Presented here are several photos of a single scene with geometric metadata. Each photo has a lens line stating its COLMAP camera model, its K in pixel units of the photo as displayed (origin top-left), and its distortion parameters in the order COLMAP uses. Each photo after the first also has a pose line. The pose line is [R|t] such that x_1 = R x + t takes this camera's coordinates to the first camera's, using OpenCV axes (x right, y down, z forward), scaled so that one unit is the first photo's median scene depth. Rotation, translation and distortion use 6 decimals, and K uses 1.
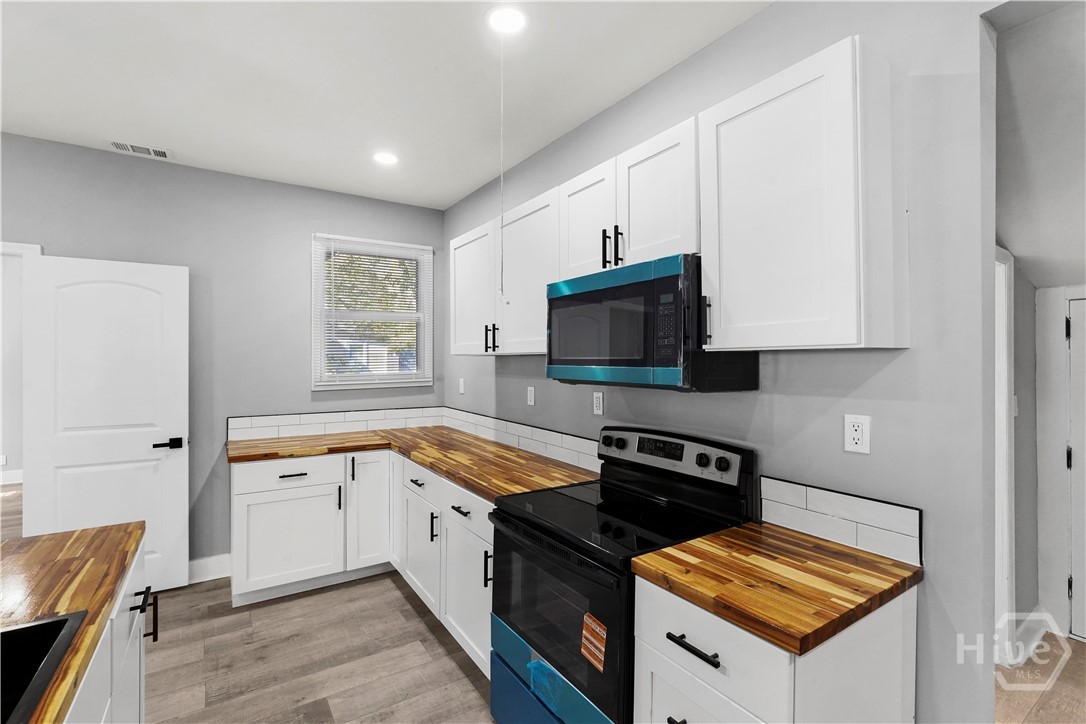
lens RADIAL K [[484.2, 0, 539.3], [0, 484.2, 363.2], [0, 0, 1]] dist [-0.002599, 0.000883]
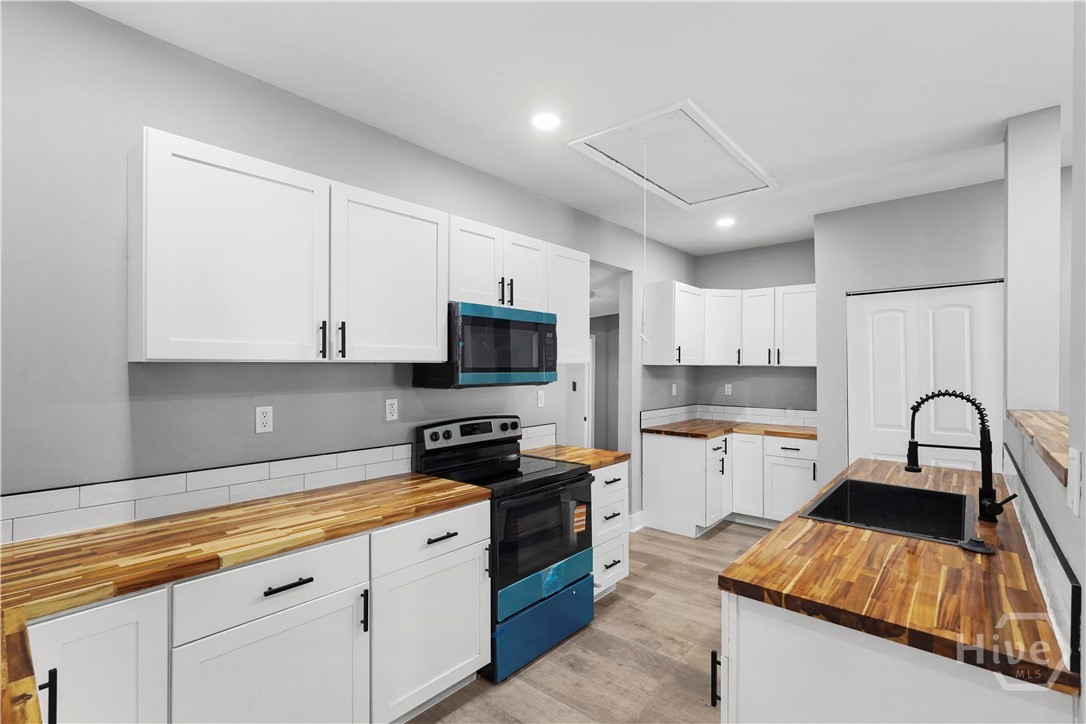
lens RADIAL K [[484.2, 0, 539.3], [0, 484.2, 363.2], [0, 0, 1]] dist [-0.002599, 0.000883]
pose [[-0.259490, 0.003393, 0.965740, -1.280715], [0.005323, 0.999984, -0.002083, -0.017983], [-0.965731, 0.004600, -0.259504, 1.267264]]
